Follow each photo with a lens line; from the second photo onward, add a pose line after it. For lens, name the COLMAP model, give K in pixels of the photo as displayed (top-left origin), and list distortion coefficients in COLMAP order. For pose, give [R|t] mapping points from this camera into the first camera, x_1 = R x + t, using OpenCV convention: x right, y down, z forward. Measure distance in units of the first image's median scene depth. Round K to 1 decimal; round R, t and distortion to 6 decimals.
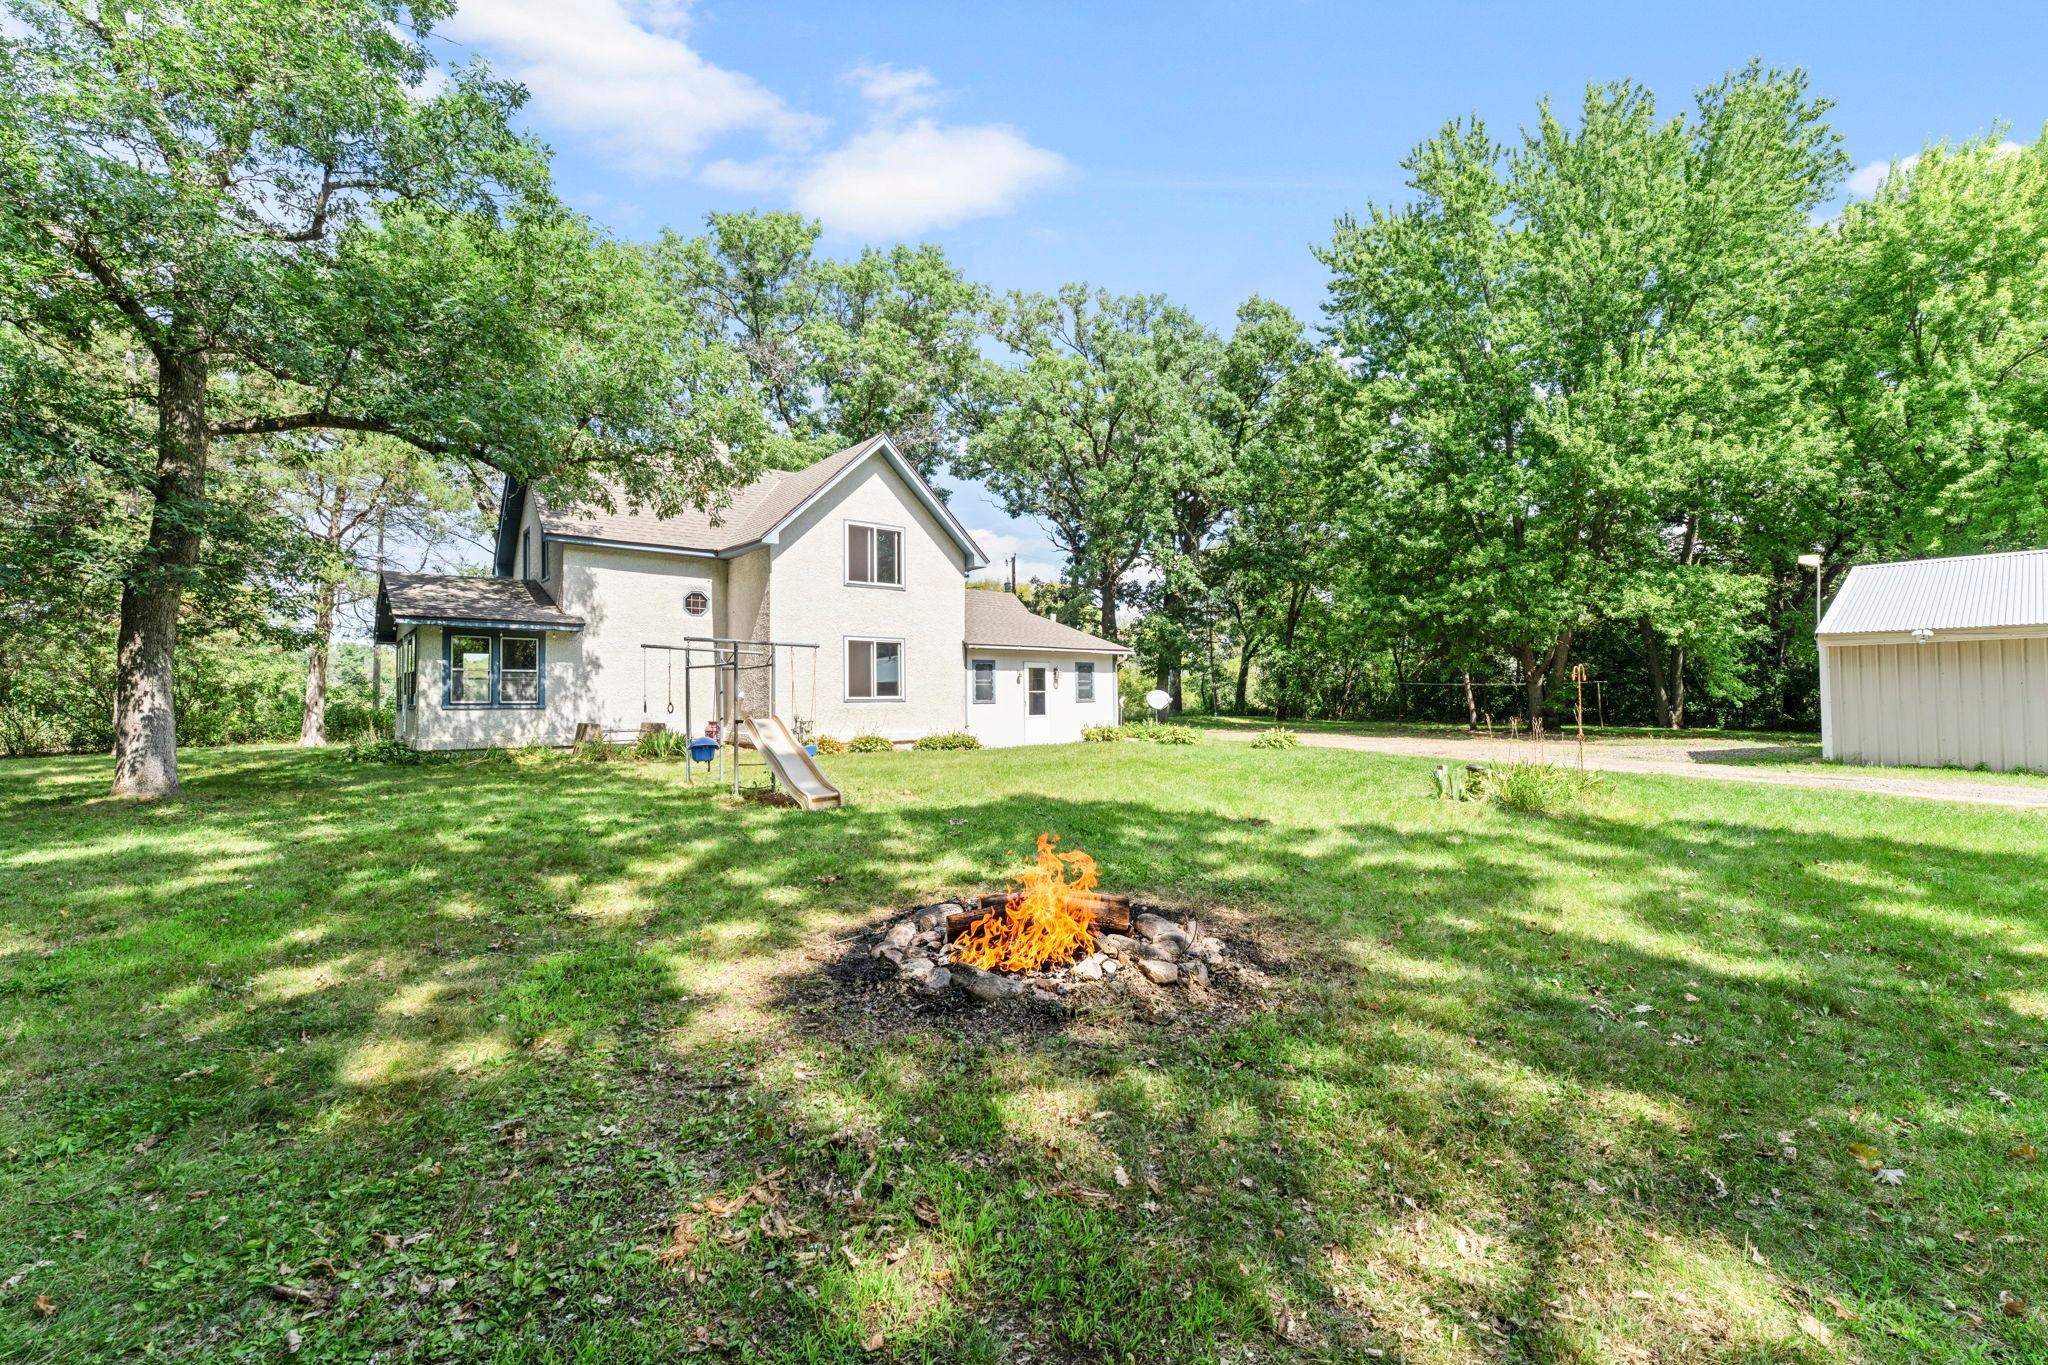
lens RADIAL K [[902.9, 0, 1024.0], [0, 902.9, 682.5], [0, 0, 1]] dist [0.000887, 0.000121]
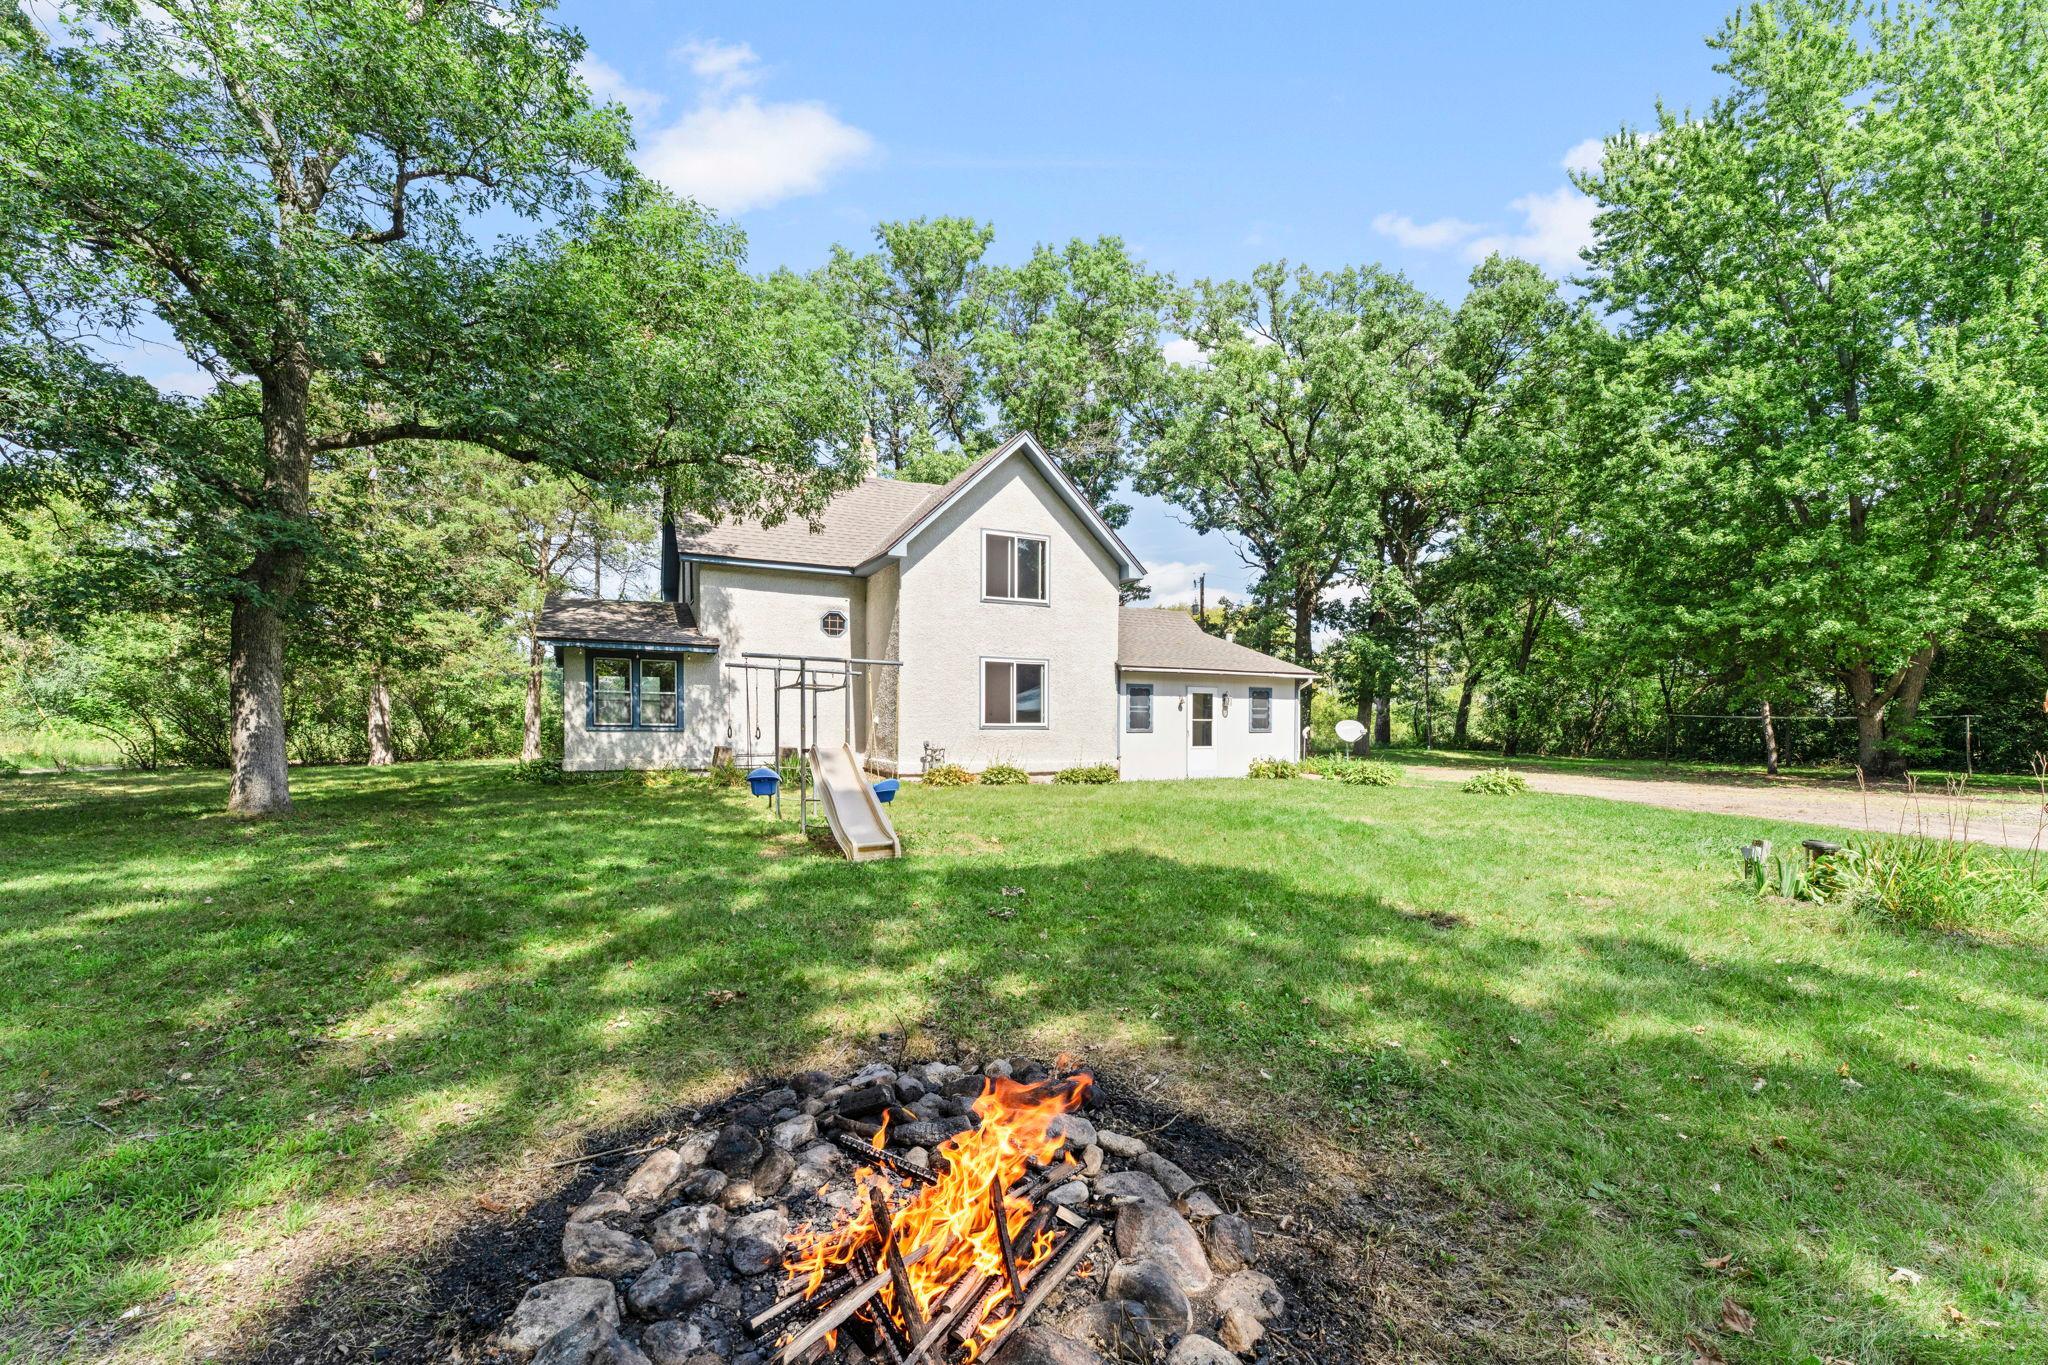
lens RADIAL K [[863.4, 0, 1015.4], [0, 863.4, 754.9], [0, 0, 1]] dist [-0.000143, 0.000292]
pose [[0.969682, 0.021767, -0.243399, 0.035878], [-0.008967, 0.998524, 0.053572, 0.000391], [0.244206, -0.049765, 0.968446, 0.106750]]
